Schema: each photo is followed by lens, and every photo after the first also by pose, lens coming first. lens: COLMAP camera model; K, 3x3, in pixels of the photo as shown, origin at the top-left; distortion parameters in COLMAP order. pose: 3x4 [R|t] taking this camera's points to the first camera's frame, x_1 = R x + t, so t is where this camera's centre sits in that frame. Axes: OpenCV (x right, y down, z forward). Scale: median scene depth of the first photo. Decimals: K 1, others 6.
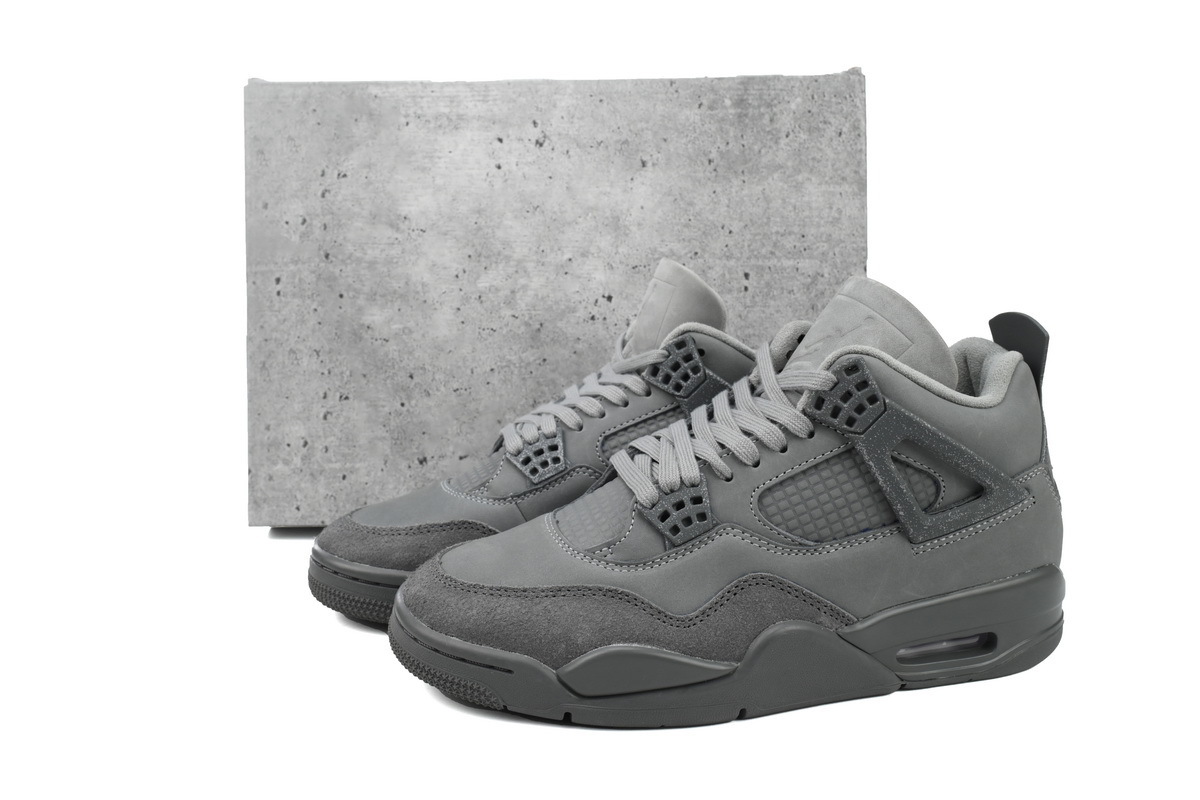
lens RADIAL K [[1072.0, 0, 599.4], [0, 1072.0, 399.4], [0, 0, 1]] dist [0.056704, -0.008104]
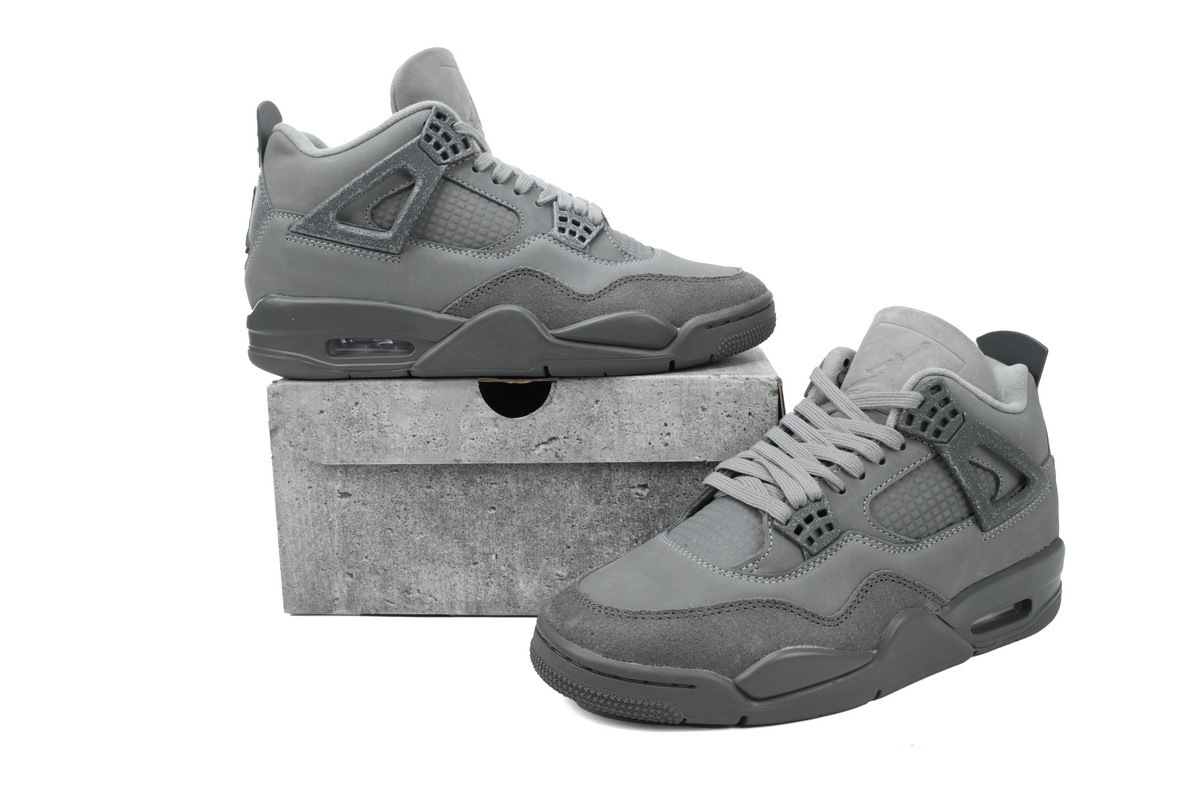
lens RADIAL K [[1072.0, 0, 598.8], [0, 1072.0, 400.0], [0, 0, 1]] dist [0.056704, -0.008104]
pose [[0.954423, -0.067470, 0.290733, -0.456093], [0.067567, 0.997667, 0.009715, -0.051798], [-0.290710, 0.010371, 0.956755, -0.017111]]
